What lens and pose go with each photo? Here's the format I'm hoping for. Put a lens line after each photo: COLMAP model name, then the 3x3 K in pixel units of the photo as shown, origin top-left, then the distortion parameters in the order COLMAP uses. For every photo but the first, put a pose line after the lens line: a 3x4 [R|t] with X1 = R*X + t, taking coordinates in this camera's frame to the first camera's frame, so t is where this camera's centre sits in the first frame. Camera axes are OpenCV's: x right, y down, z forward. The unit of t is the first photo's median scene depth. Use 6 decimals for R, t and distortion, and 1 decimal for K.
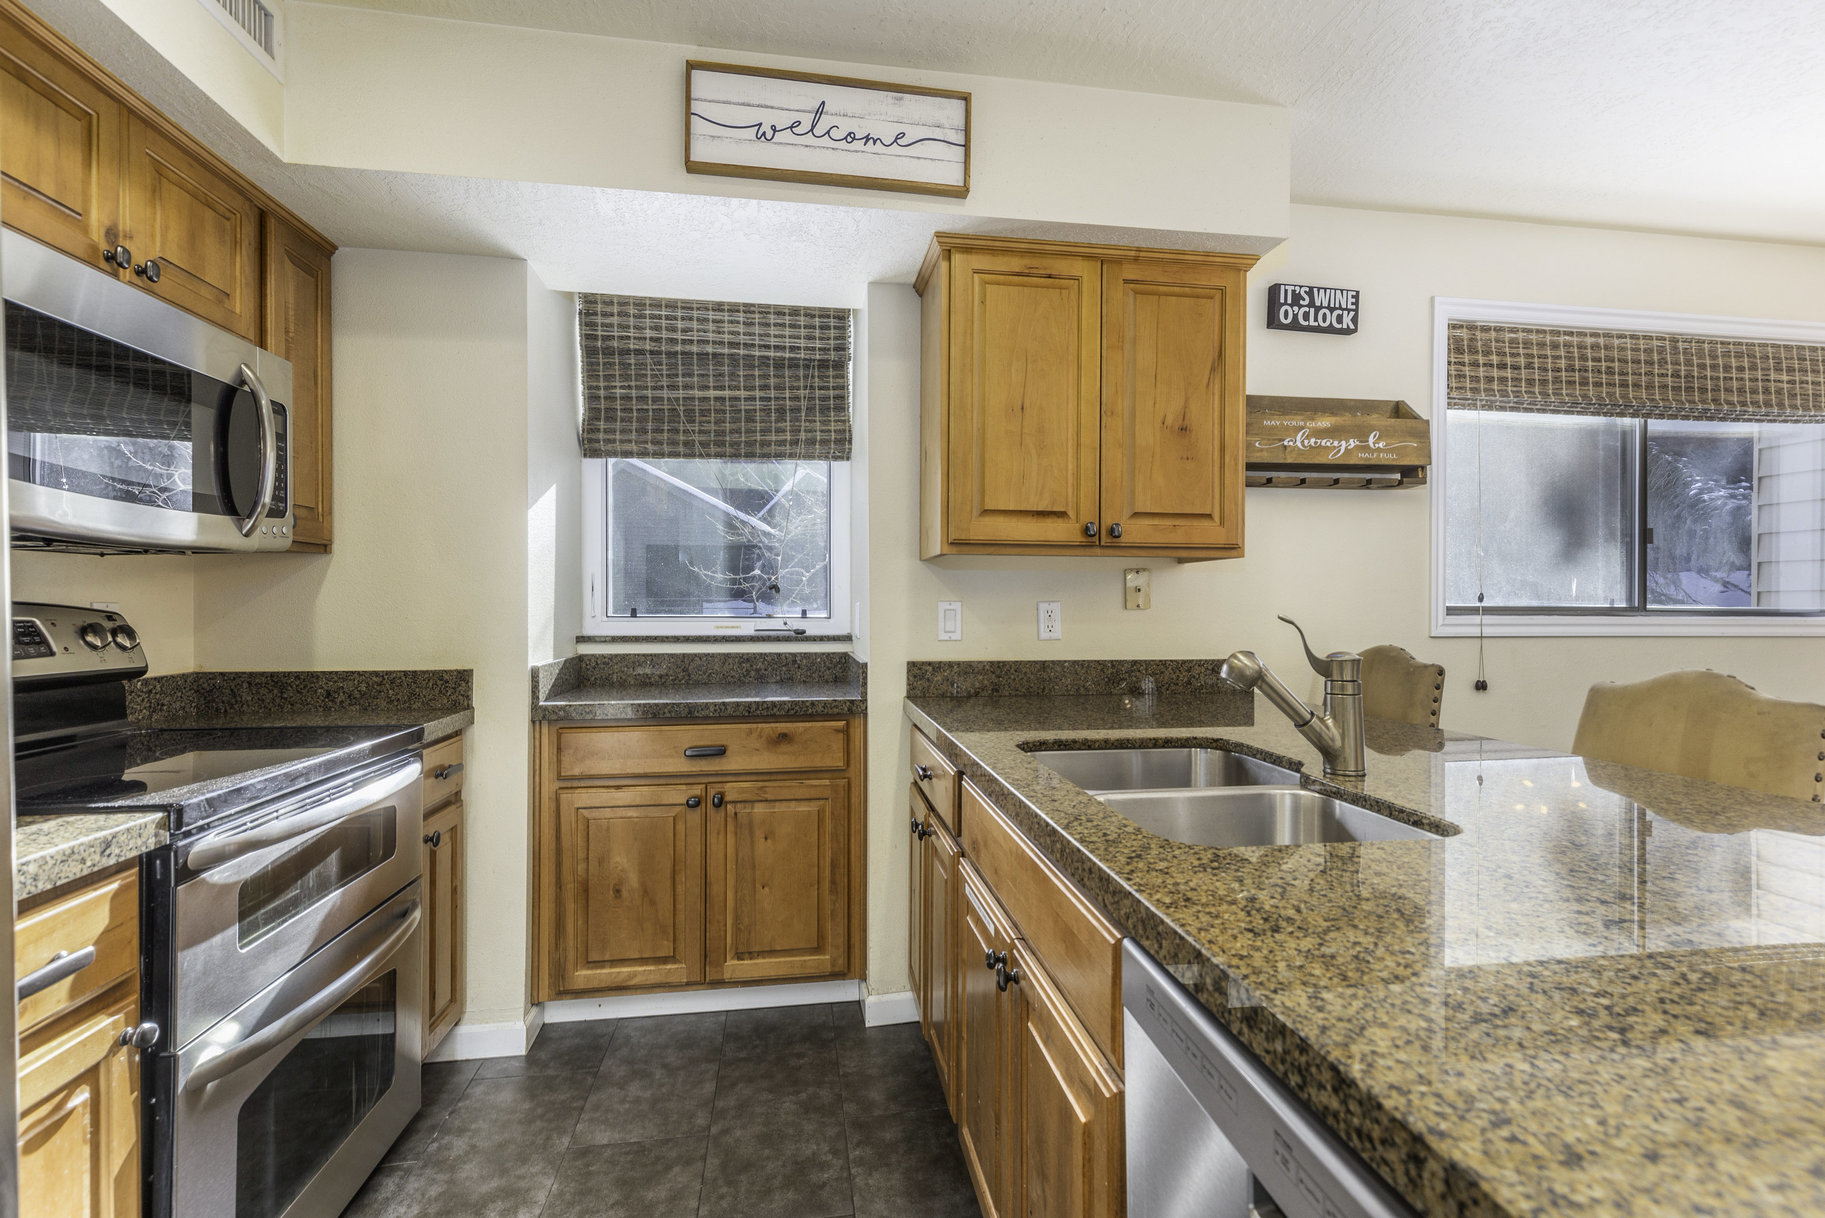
lens RADIAL K [[815.6, 0, 927.6], [0, 815.6, 608.4], [0, 0, 1]] dist [0.007980, -0.000314]
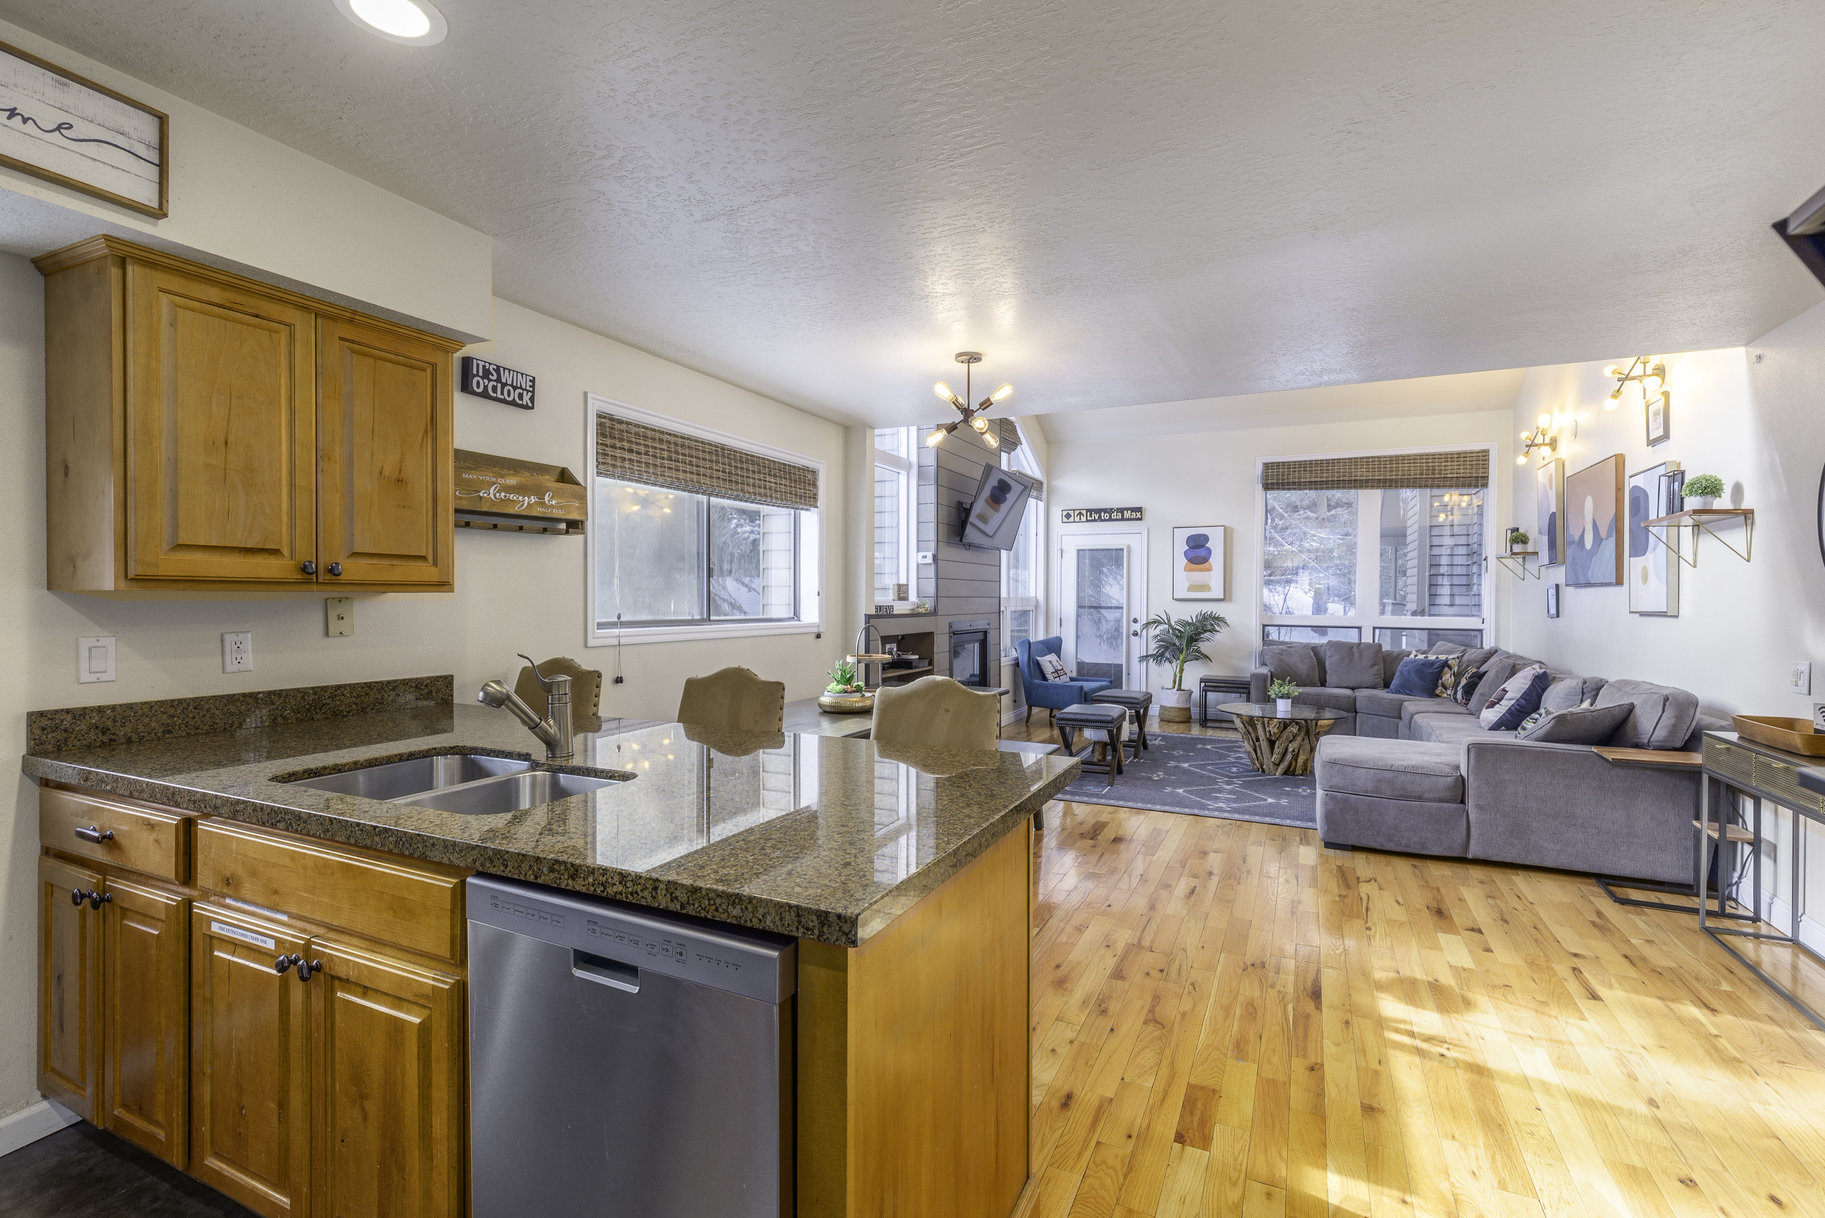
lens RADIAL K [[824.2, 0, 919.7], [0, 824.2, 608.4], [0, 0, 1]] dist [0.002548, 0.000484]
pose [[0.562712, -0.011850, 0.826568, -0.231546], [0.001378, 0.999909, 0.013398, -0.055451], [-0.826652, -0.006400, 0.562677, -0.248909]]
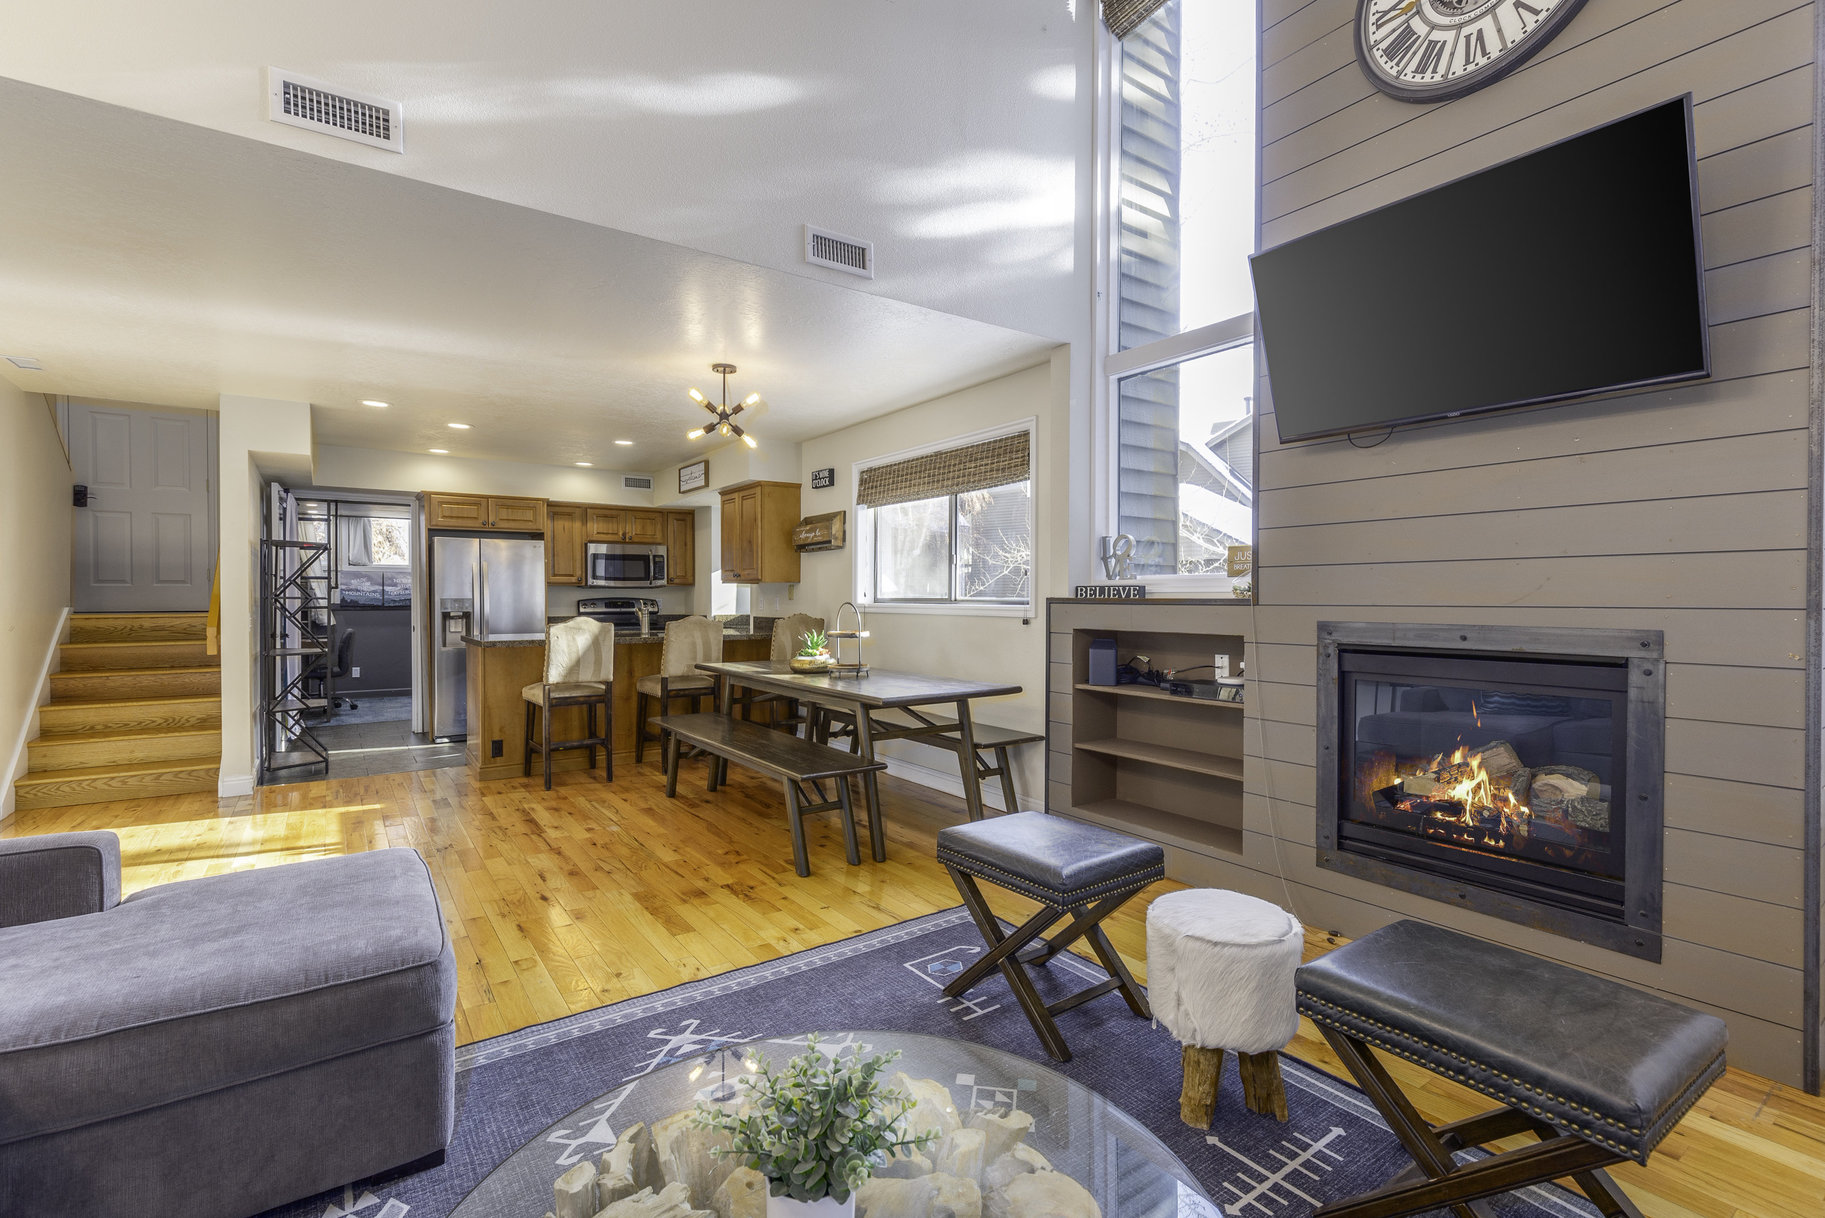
lens RADIAL K [[779.5, 0, 933.8], [0, 779.5, 603.2], [0, 0, 1]] dist [0.000462, -0.000042]
pose [[0.480548, 0.003845, -0.876960, 3.204684], [-0.002940, 0.999992, 0.002773, 0.005337], [0.876963, 0.001246, 0.480556, 0.188676]]
